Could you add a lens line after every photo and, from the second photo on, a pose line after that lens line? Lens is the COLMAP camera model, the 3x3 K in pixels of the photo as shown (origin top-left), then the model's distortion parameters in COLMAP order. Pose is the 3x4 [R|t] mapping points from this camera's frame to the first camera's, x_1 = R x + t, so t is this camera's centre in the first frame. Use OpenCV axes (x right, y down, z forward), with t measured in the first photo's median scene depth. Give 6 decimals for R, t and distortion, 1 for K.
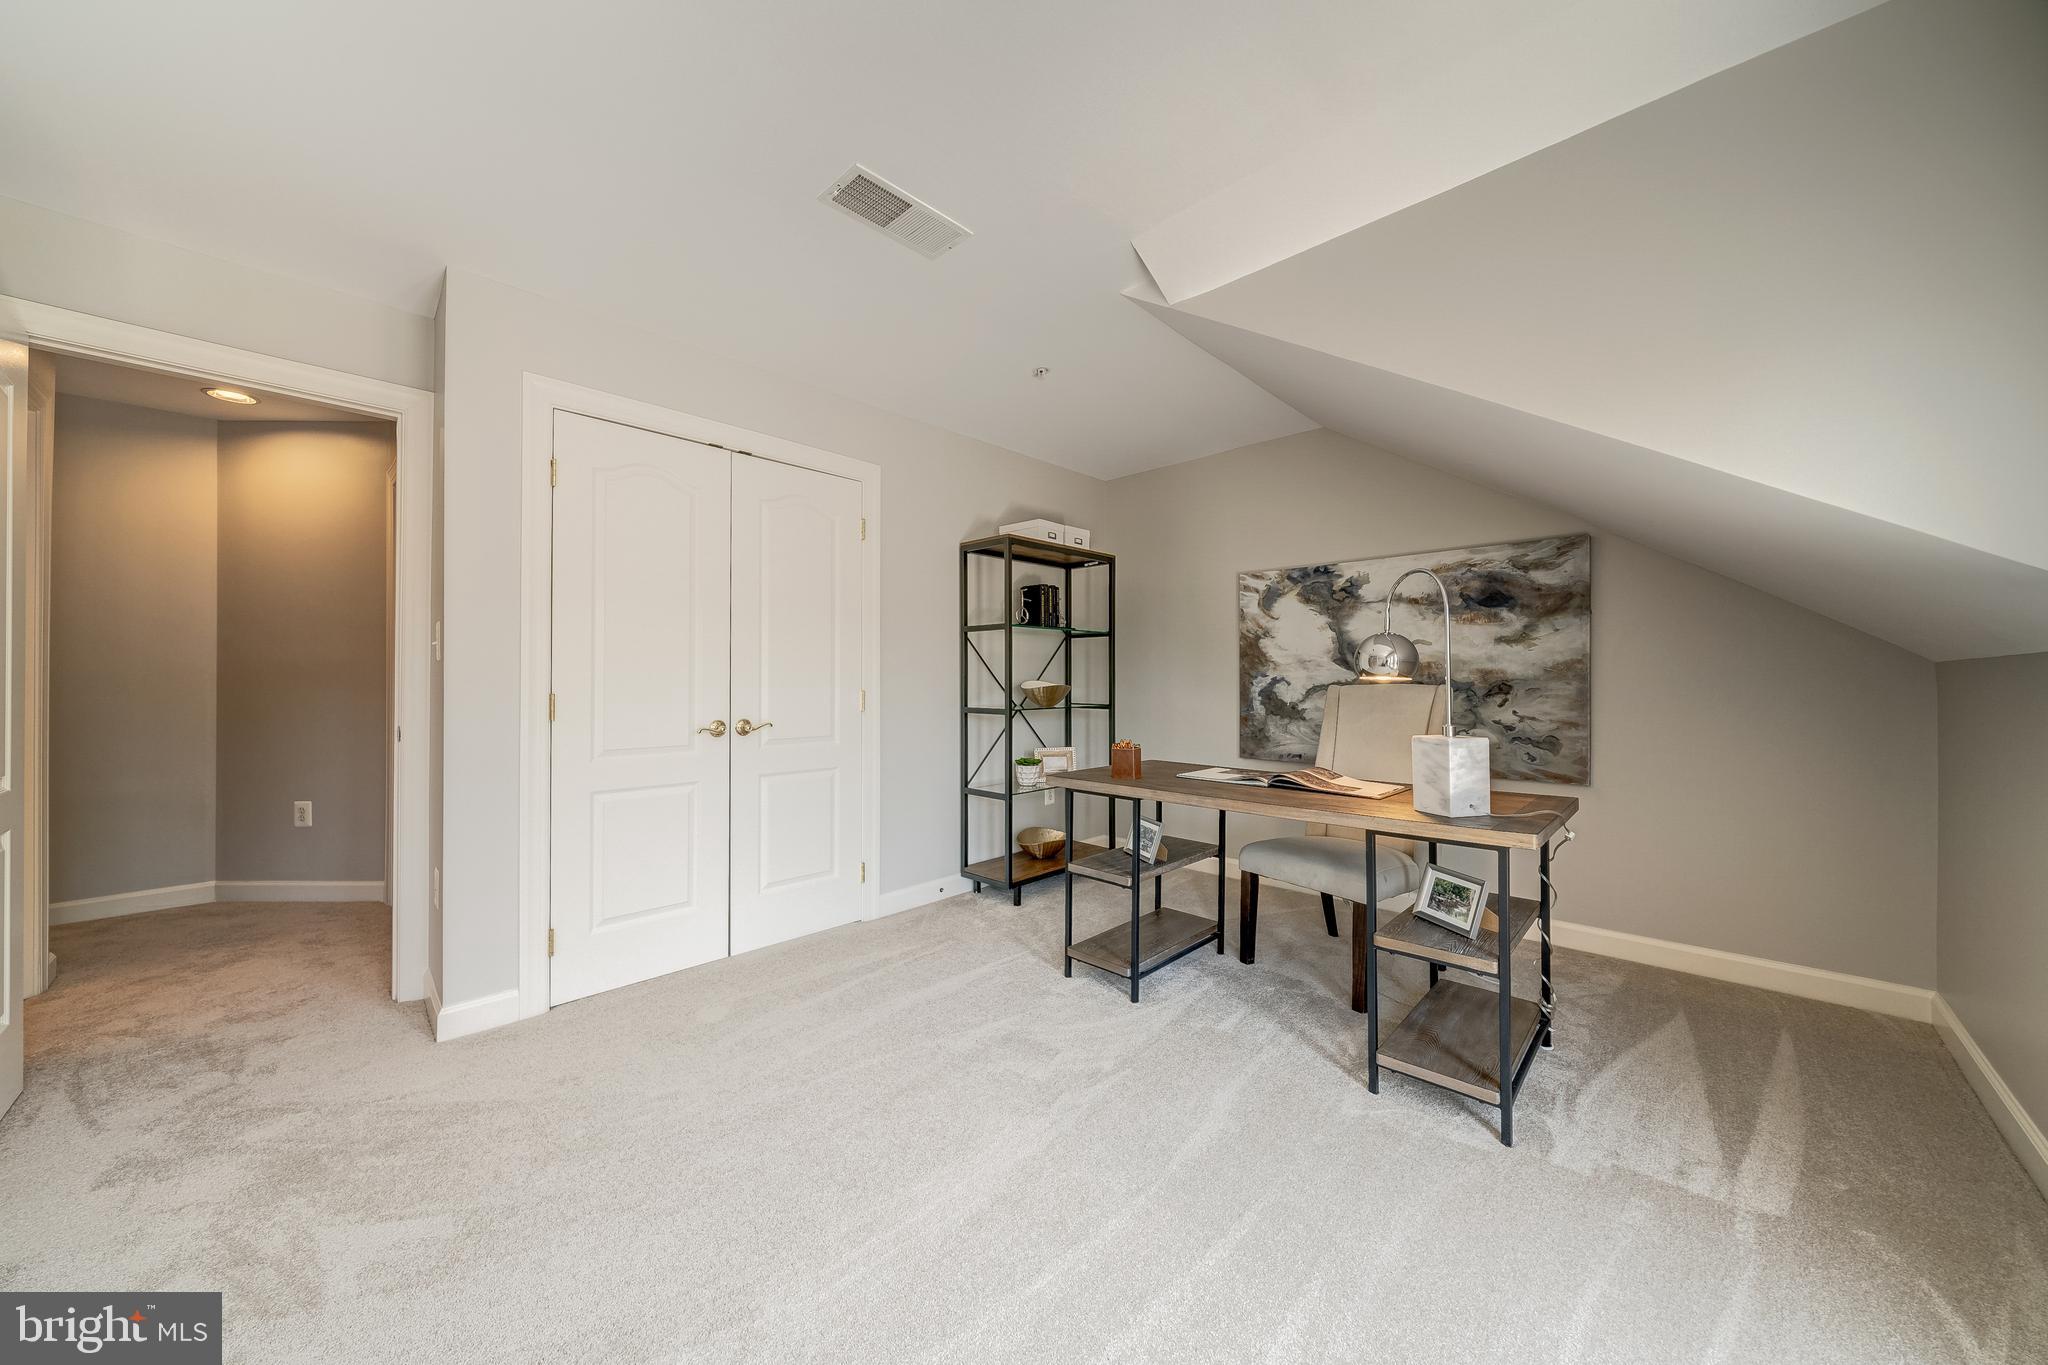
lens RADIAL K [[710.3, 0, 1018.3], [0, 710.3, 680.7], [0, 0, 1]] dist [-0.000164, -0.000188]
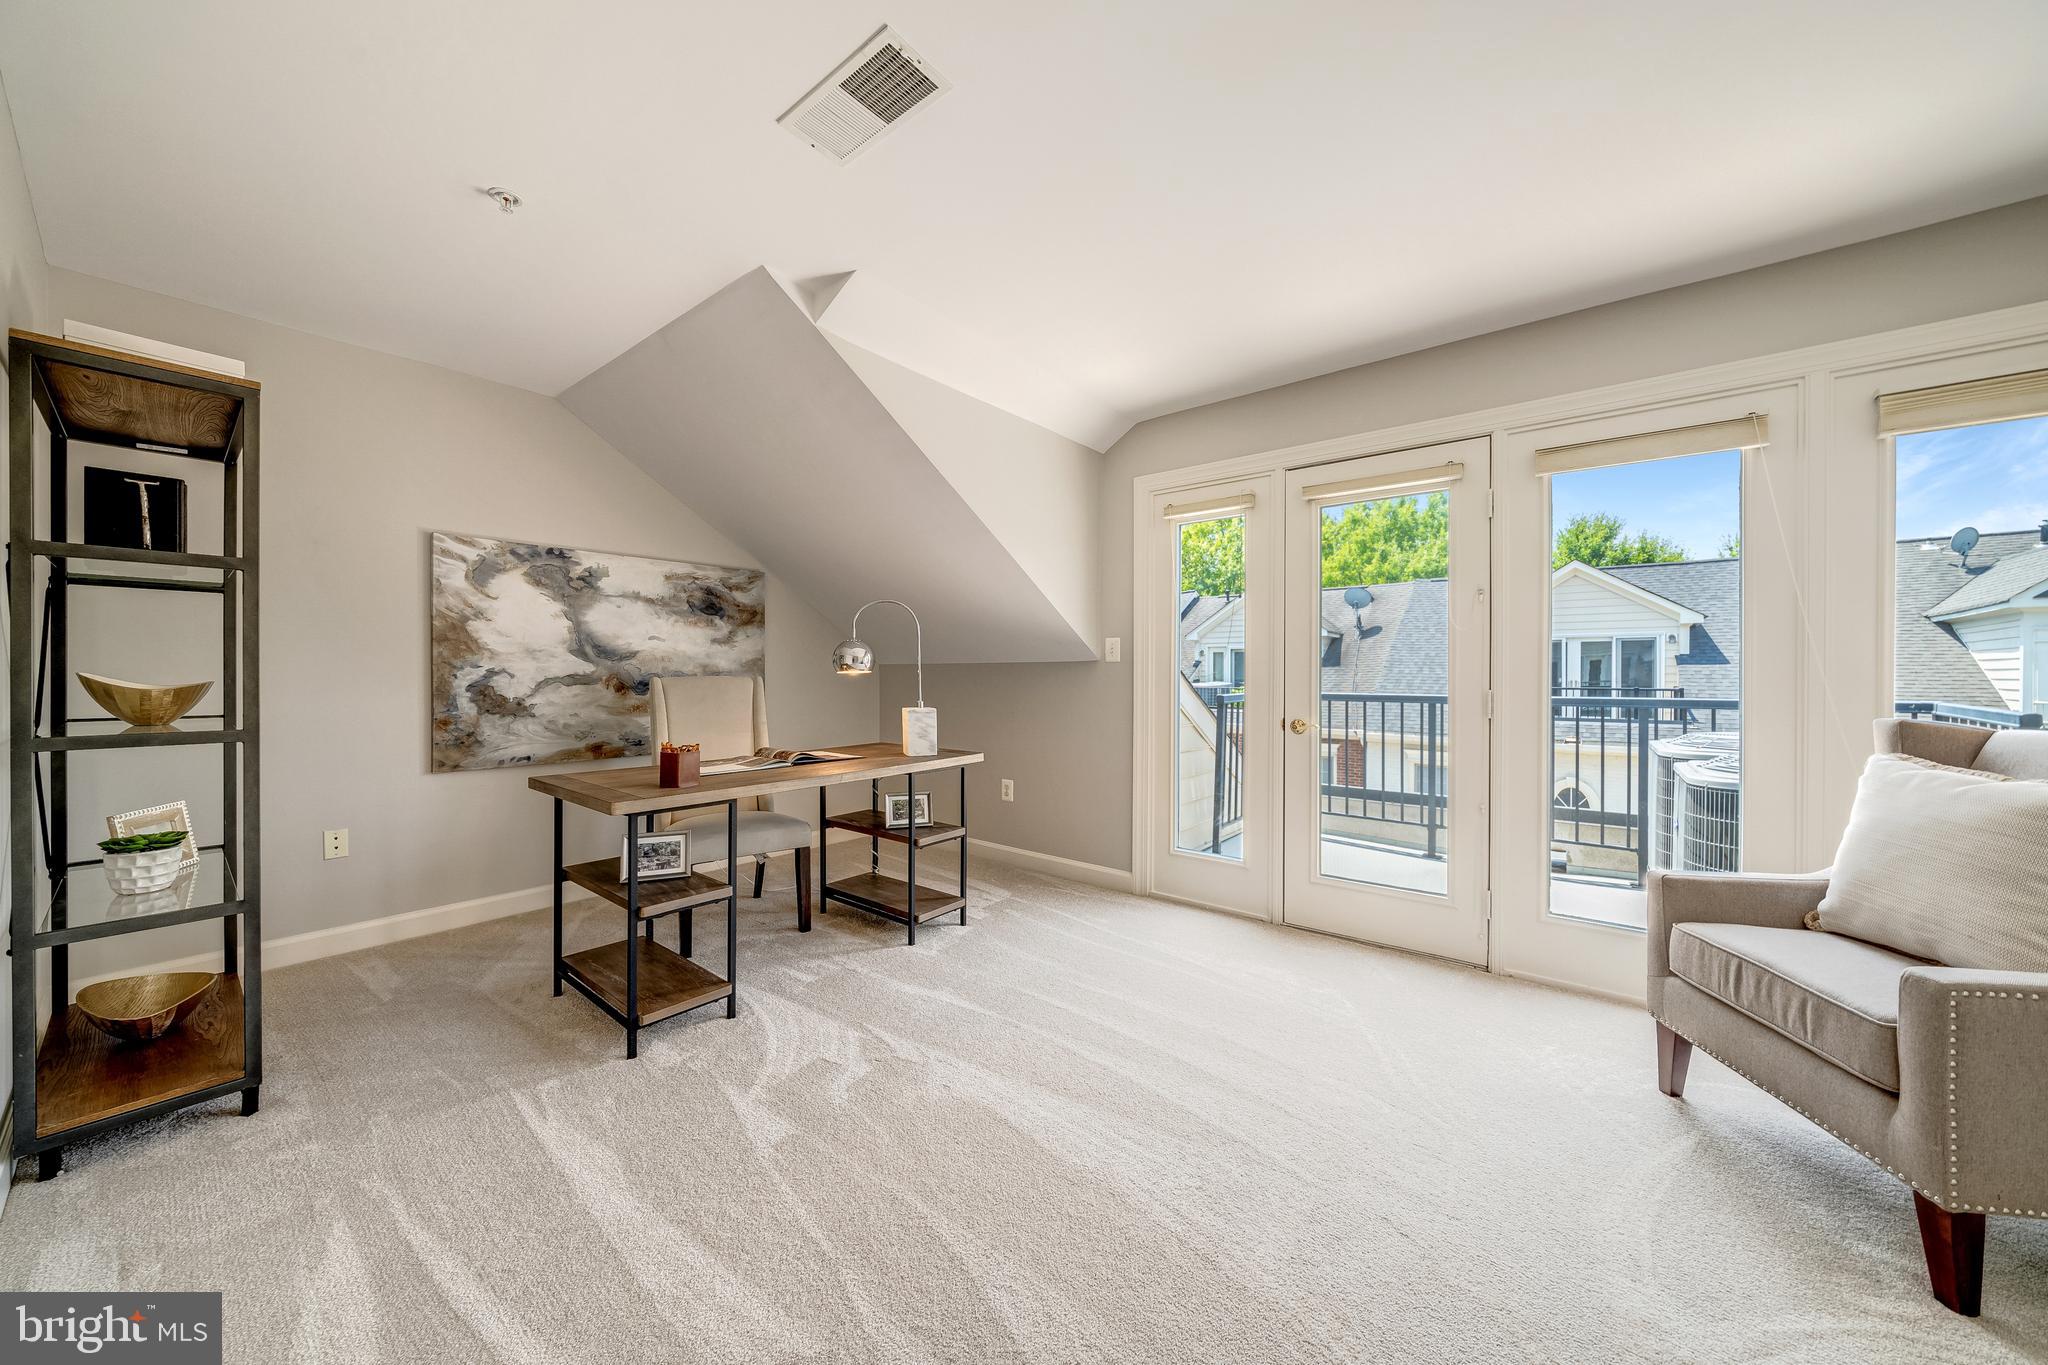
lens RADIAL K [[710.3, 0, 1011.2], [0, 710.3, 677.4], [0, 0, 1]] dist [-0.000164, -0.000188]
pose [[-0.087184, -0.006479, 0.996171, -0.555498], [-0.002798, 0.999976, 0.006259, -0.001250], [-0.996188, -0.002242, -0.087200, 0.500497]]
